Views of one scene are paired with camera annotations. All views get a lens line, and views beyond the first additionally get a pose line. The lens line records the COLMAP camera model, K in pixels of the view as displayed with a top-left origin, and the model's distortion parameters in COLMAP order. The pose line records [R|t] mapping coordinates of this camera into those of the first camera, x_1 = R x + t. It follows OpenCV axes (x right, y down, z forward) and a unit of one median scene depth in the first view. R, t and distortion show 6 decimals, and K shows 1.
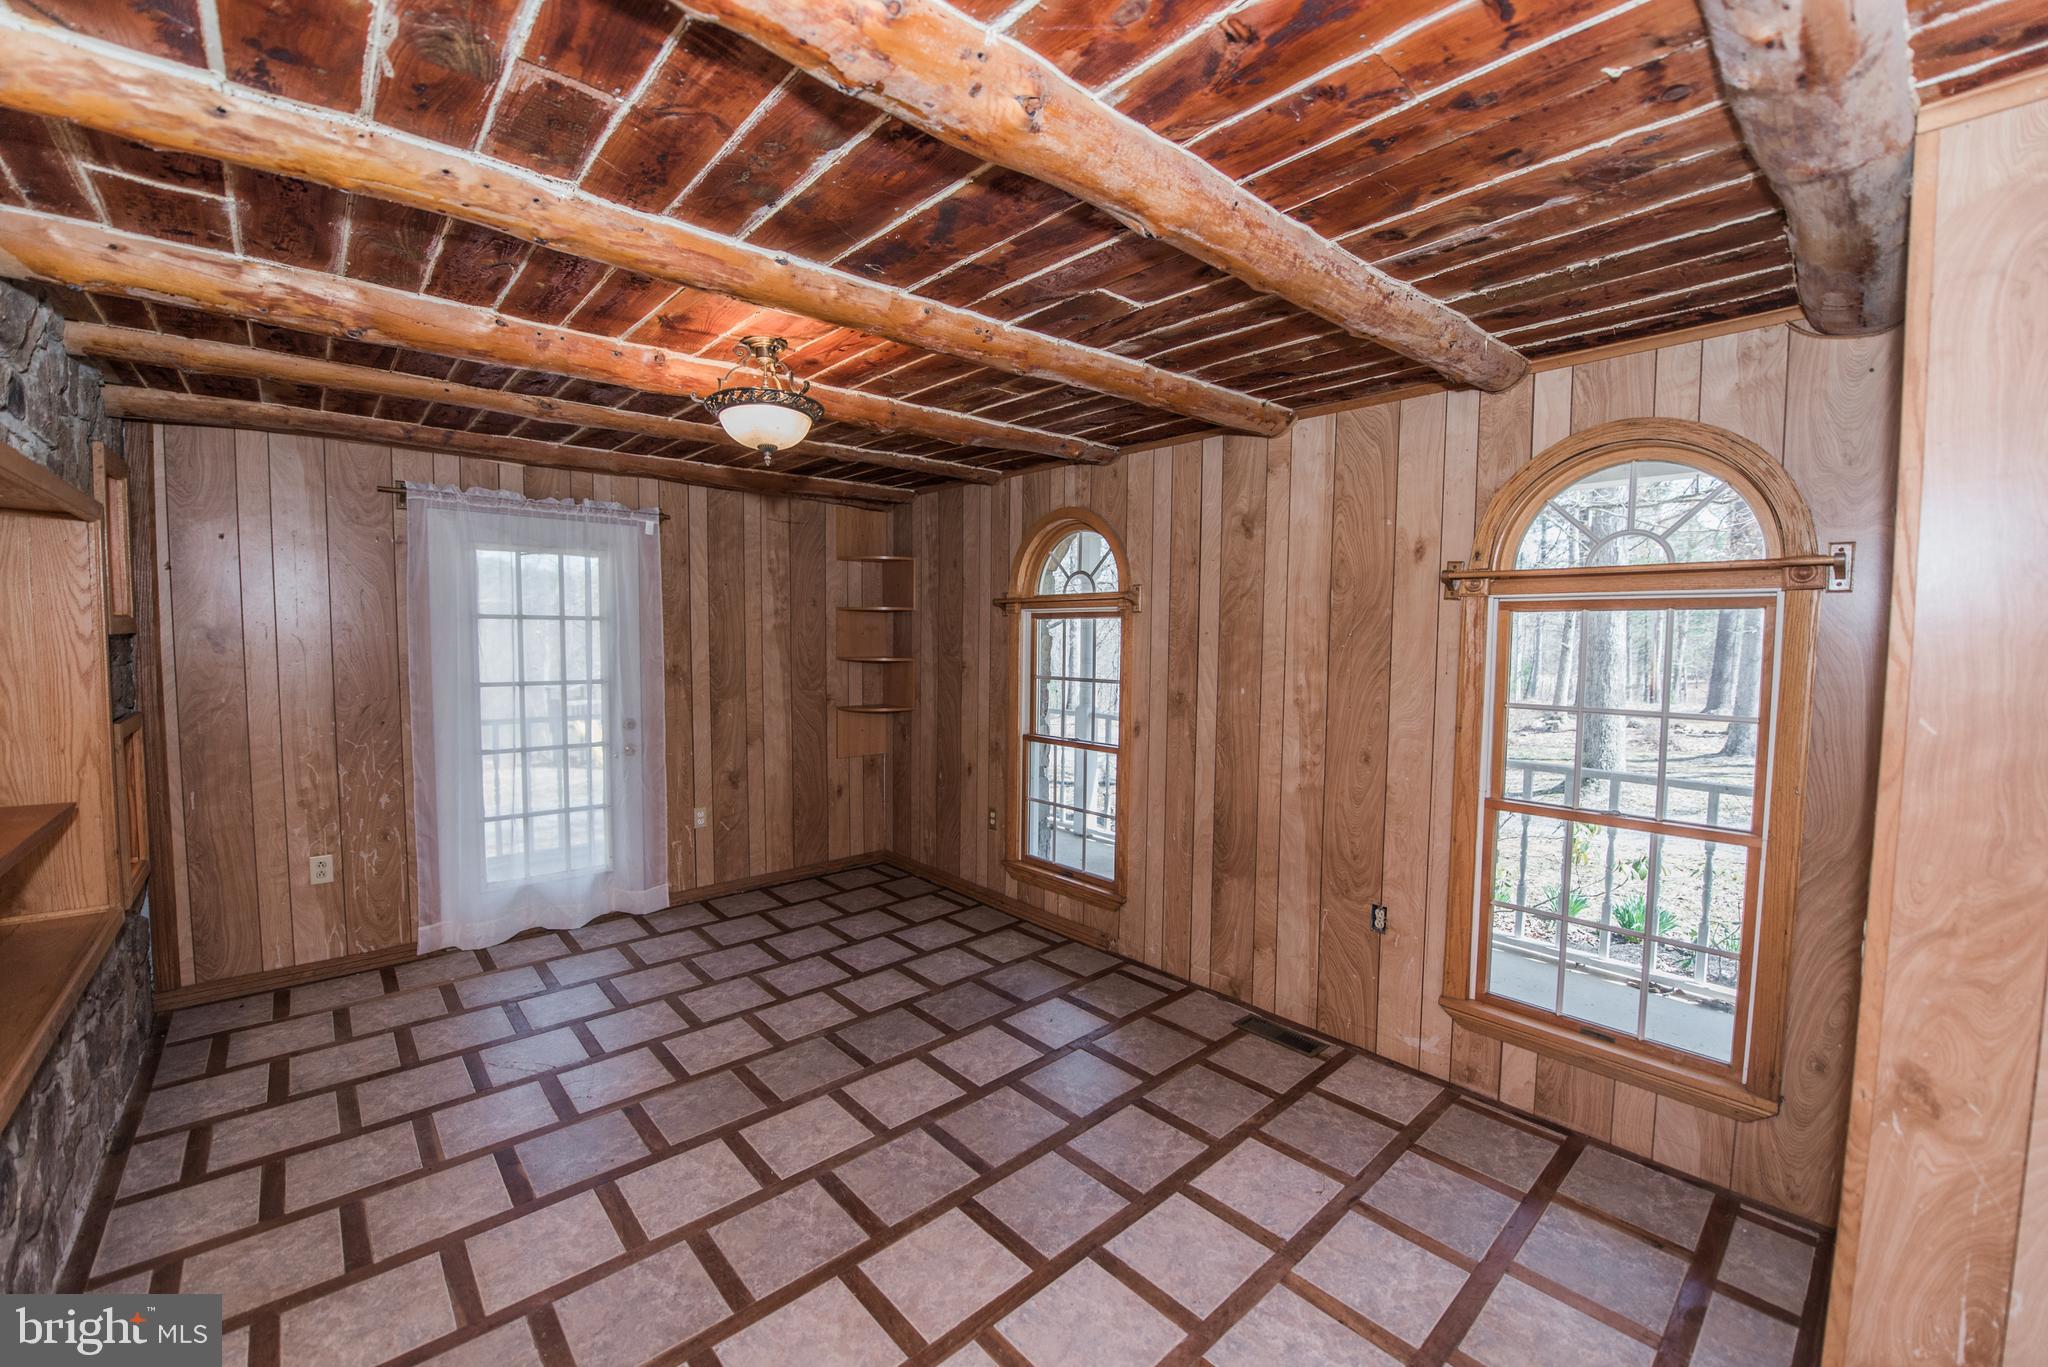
lens RADIAL K [[814.7, 0, 1020.3], [0, 814.7, 684.7], [0, 0, 1]] dist [-0.017814, -0.000596]
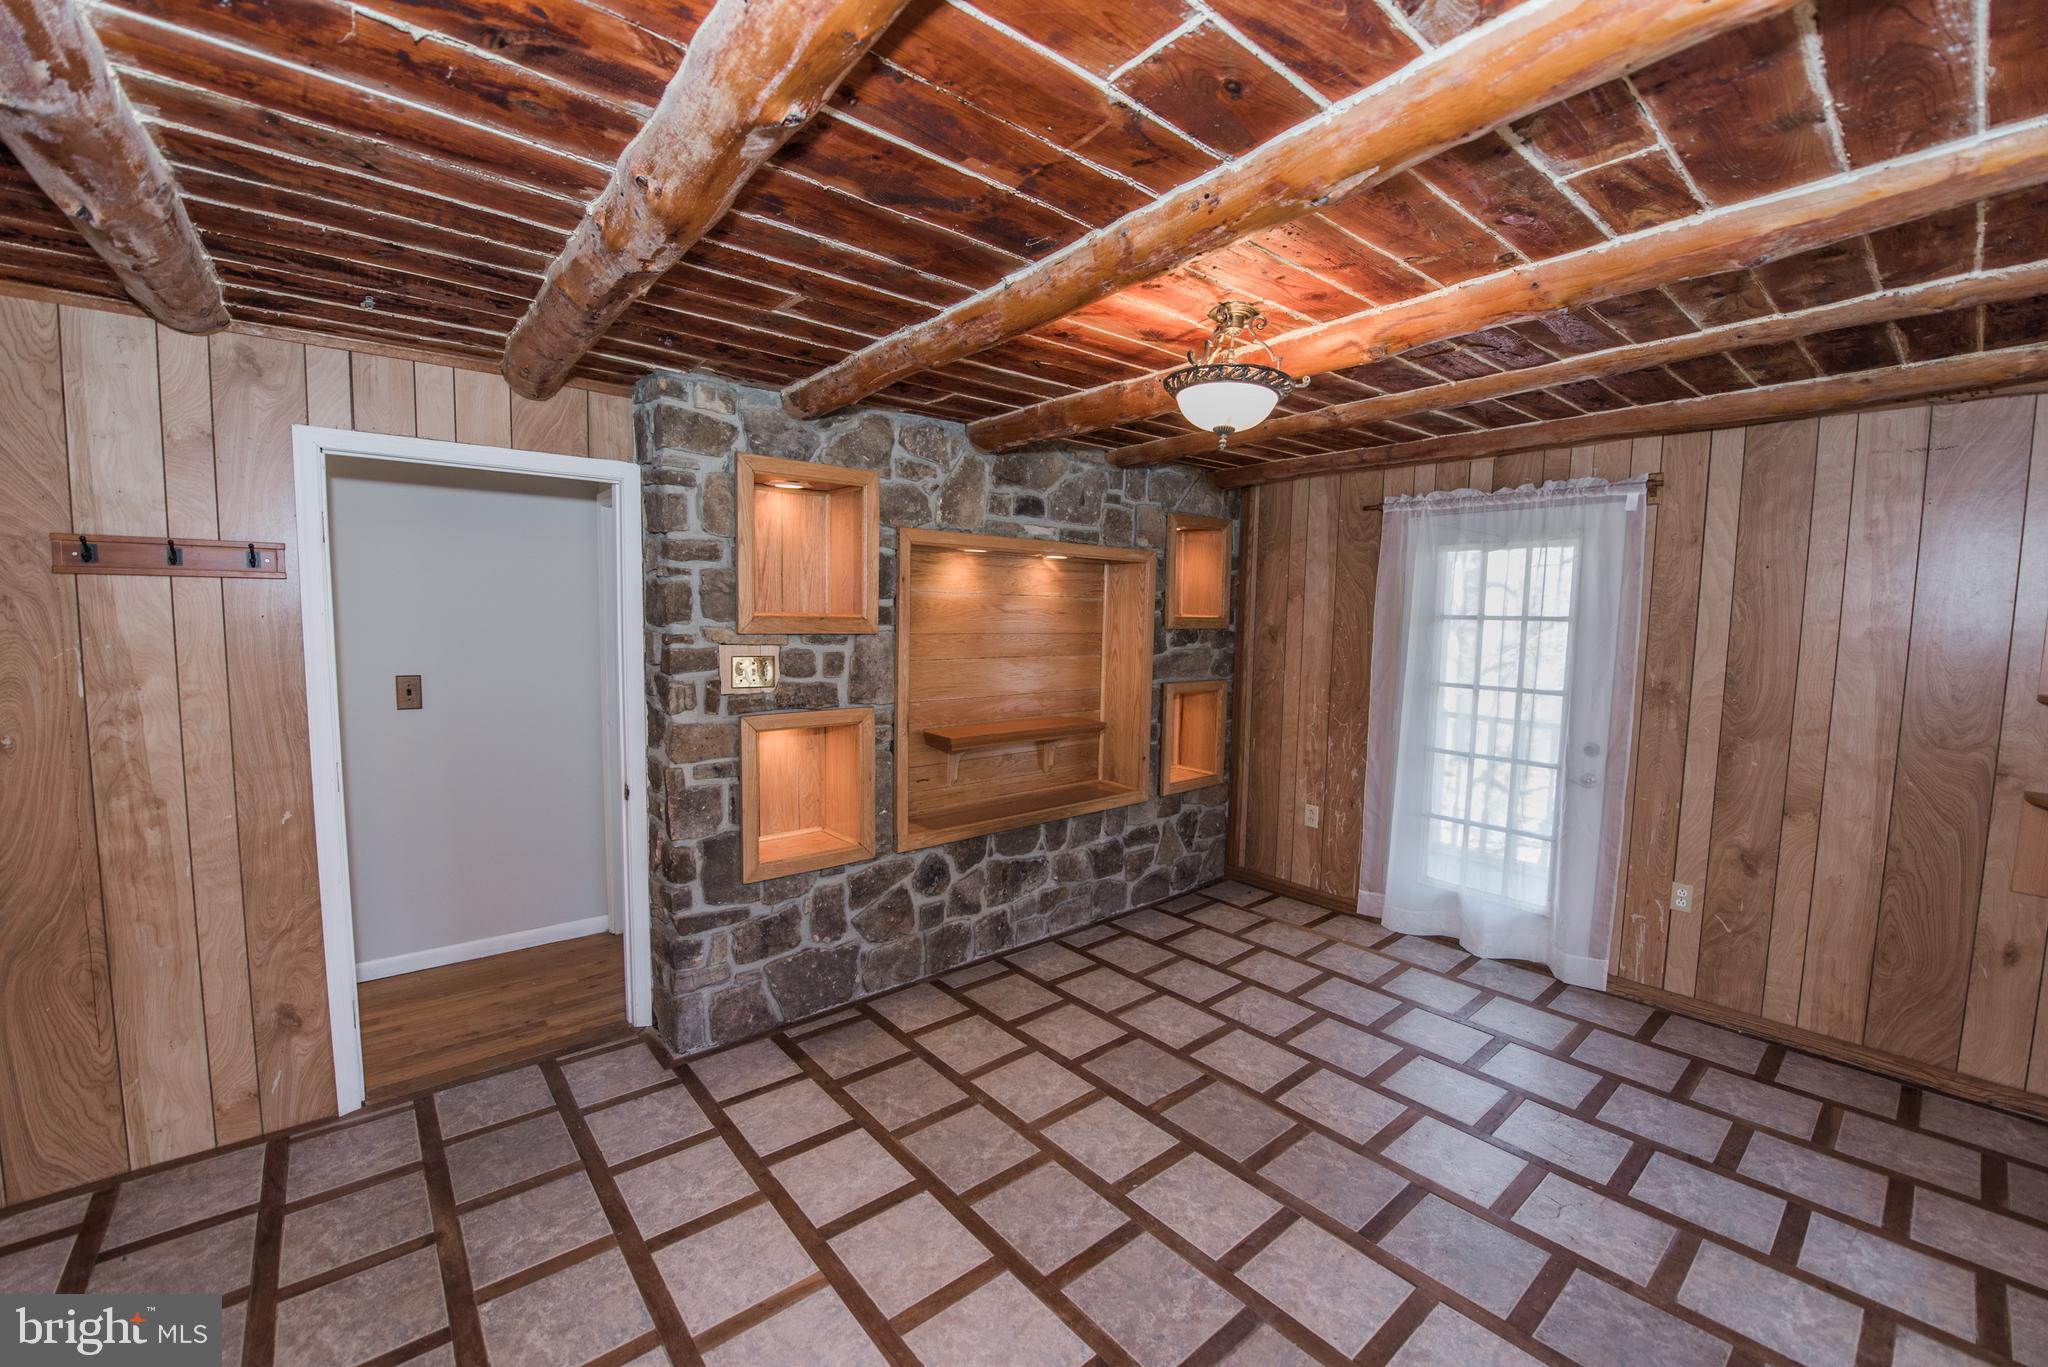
lens RADIAL K [[814.7, 0, 1020.3], [0, 814.7, 684.7], [0, 0, 1]] dist [-0.017814, -0.000596]
pose [[-0.032342, 0.077608, -0.996459, 0.407136], [-0.077574, 0.993778, 0.079917, -0.043700], [0.996462, 0.079884, -0.026120, 0.545343]]
